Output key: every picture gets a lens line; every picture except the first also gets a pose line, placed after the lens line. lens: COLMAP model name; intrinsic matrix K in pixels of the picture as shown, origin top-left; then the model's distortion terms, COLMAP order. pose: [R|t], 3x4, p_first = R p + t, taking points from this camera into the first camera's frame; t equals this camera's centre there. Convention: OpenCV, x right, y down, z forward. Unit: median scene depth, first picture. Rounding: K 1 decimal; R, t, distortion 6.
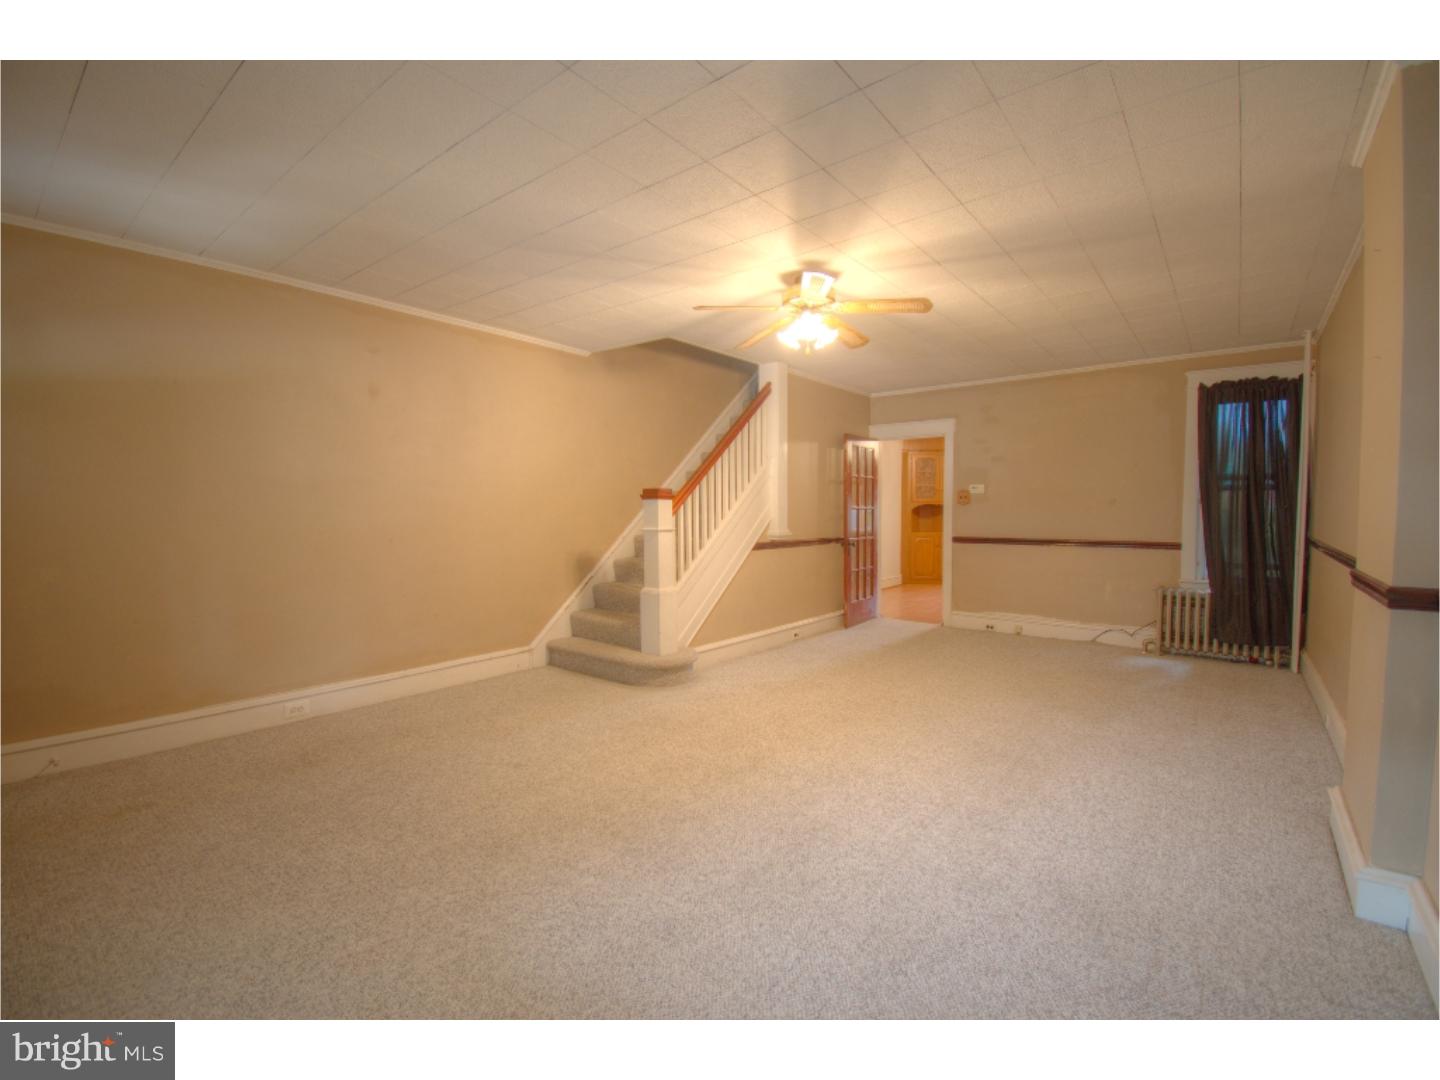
lens RADIAL K [[636.3, 0, 725.0], [0, 636.3, 536.1], [0, 0, 1]] dist [0.003102, -0.020323]
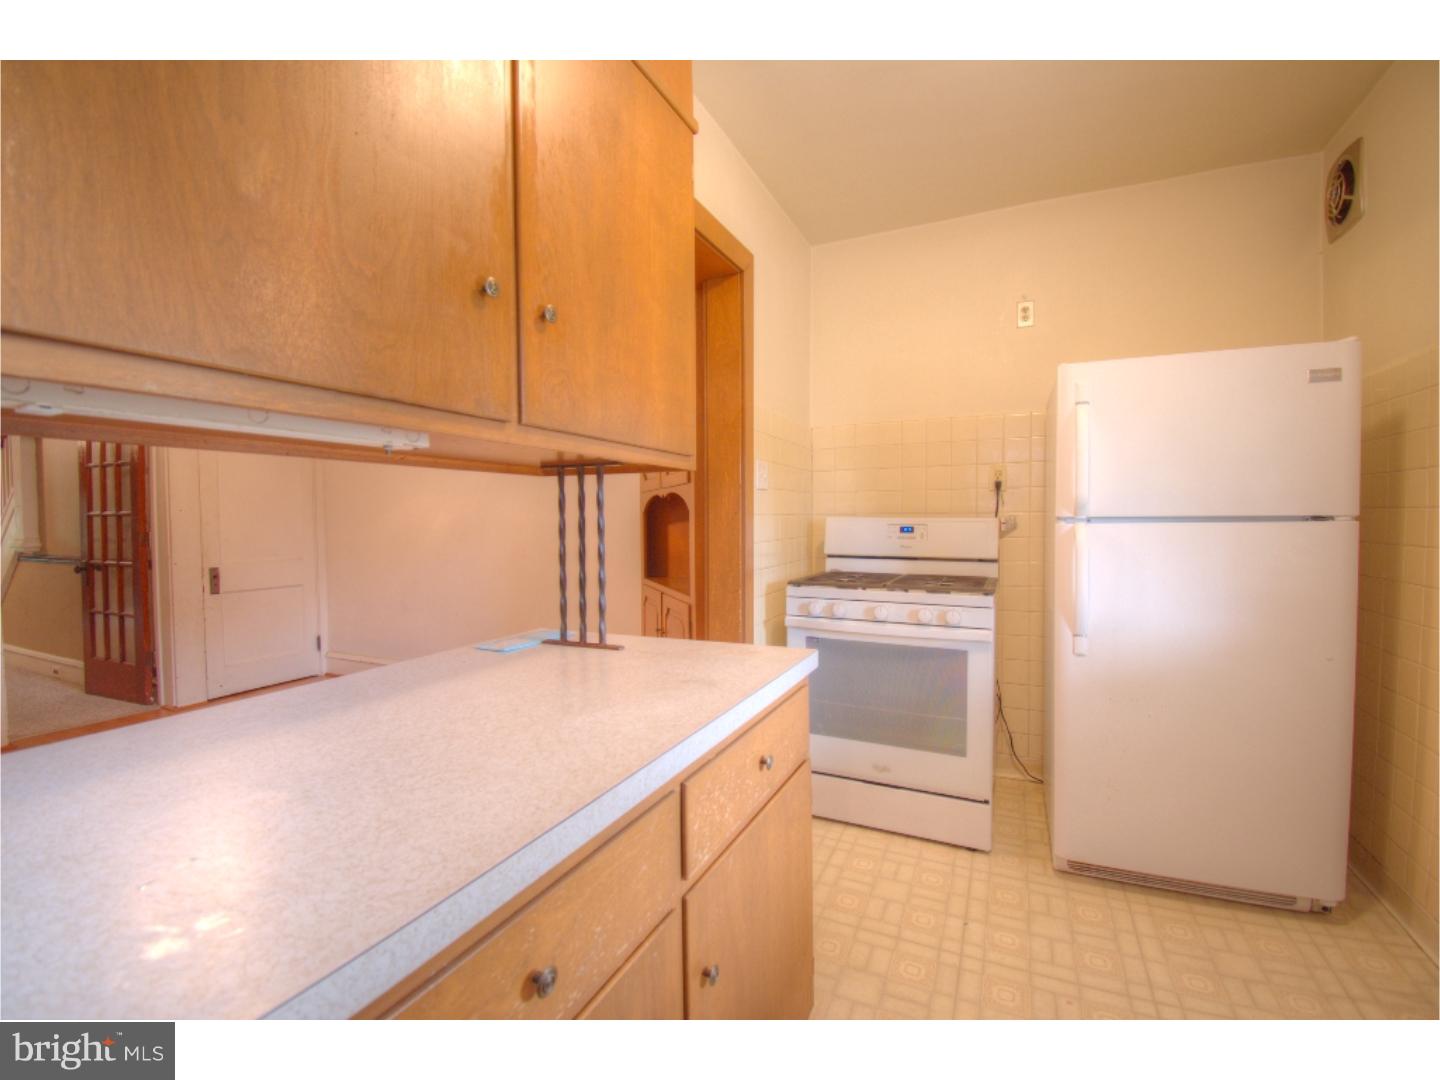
lens RADIAL K [[636.3, 0, 725.0], [0, 636.3, 536.1], [0, 0, 1]] dist [0.003102, -0.020323]
pose [[0.228648, 0.030697, -0.973025, 1.055077], [-0.037655, 0.999034, 0.022669, -0.065002], [0.972781, 0.031456, 0.229583, 1.628060]]
